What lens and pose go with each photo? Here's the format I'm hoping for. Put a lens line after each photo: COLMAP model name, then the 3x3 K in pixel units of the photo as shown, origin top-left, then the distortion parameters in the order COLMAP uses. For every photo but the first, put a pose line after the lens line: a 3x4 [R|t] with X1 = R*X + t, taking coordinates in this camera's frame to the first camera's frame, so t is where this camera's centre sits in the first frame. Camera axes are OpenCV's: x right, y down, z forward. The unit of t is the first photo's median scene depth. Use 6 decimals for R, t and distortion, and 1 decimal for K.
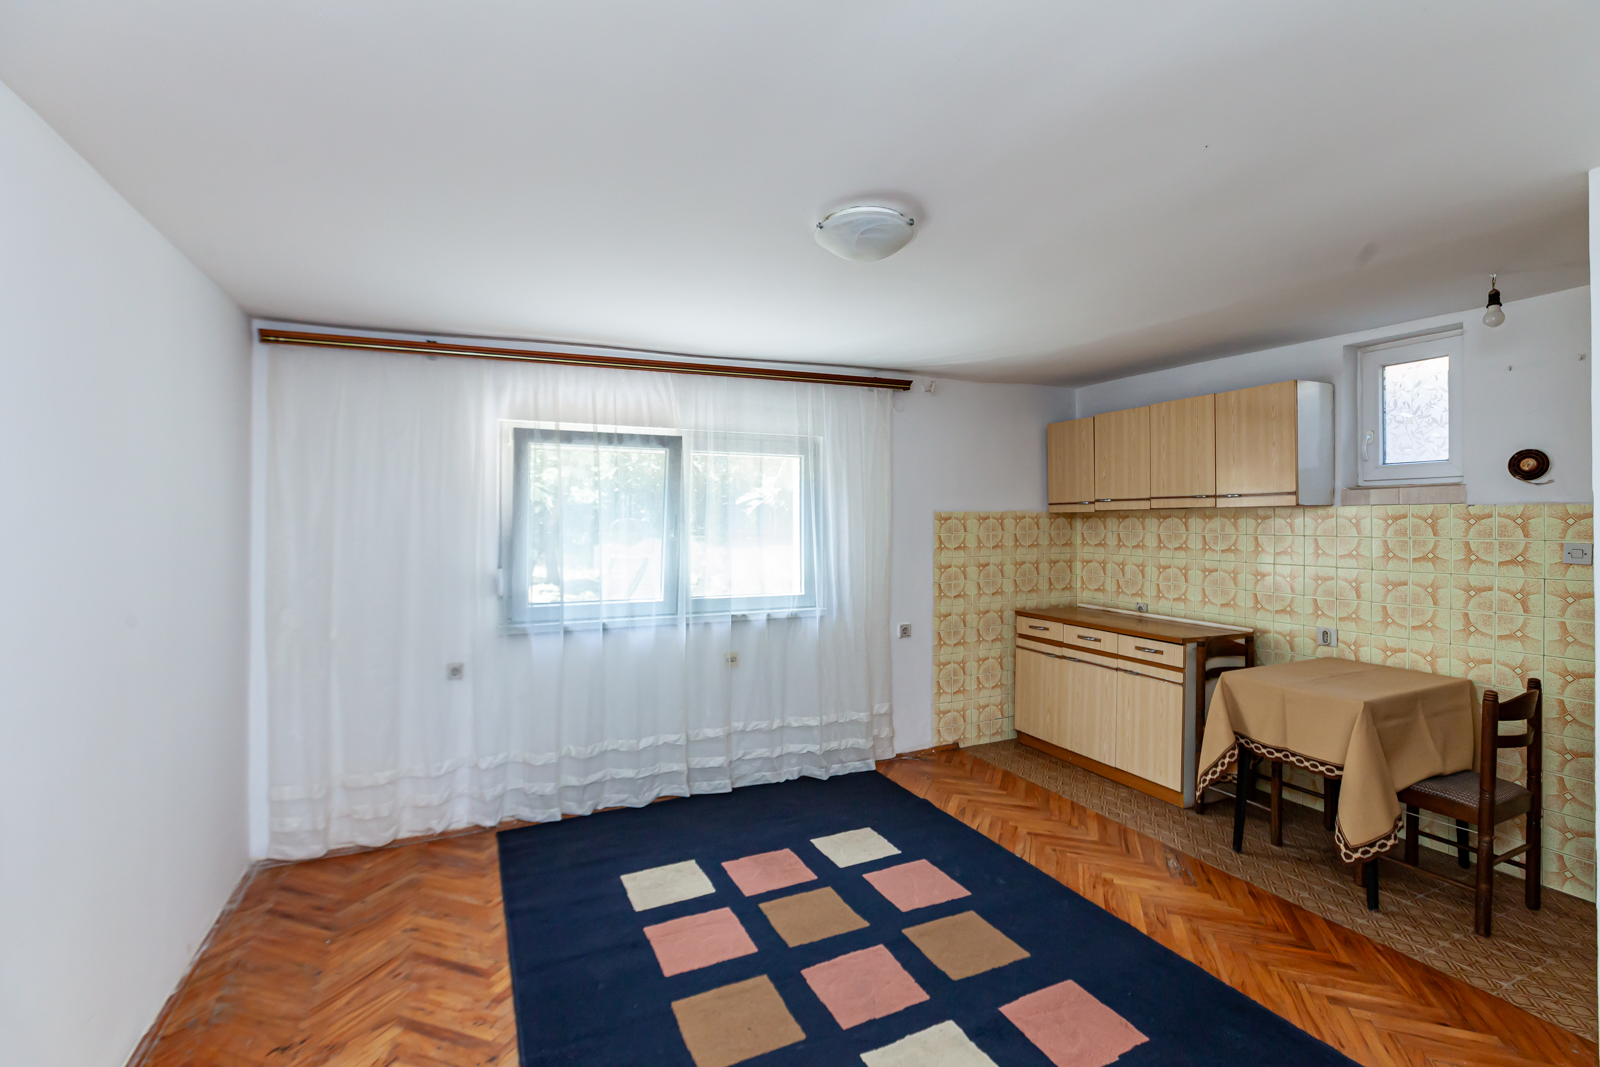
lens RADIAL K [[731.5, 0, 800.0], [0, 731.5, 533.5], [0, 0, 1]] dist [-0.000014, 0.000017]
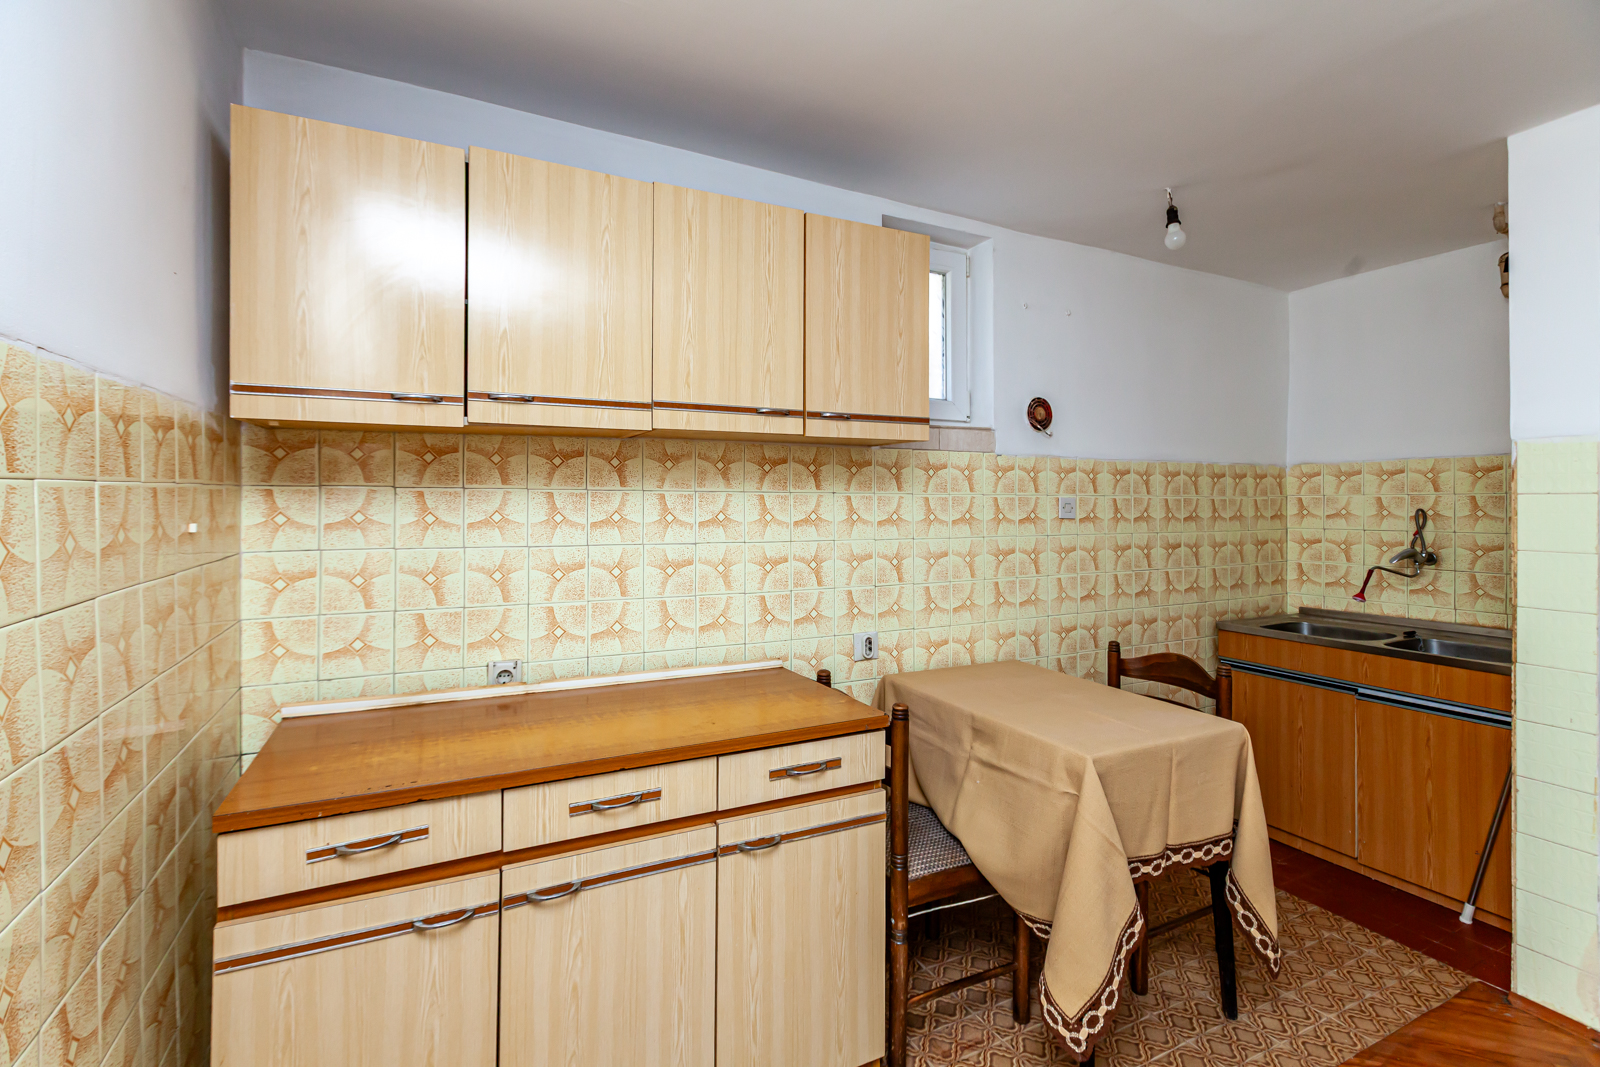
lens RADIAL K [[725.2, 0, 798.5], [0, 725.2, 500.7], [0, 0, 1]] dist [0.003788, 0.000400]
pose [[-0.036129, -0.008736, 0.999309, 0.066479], [0.009694, 0.999912, 0.009092, 0.003661], [-0.999300, 0.010016, -0.036042, 1.004375]]
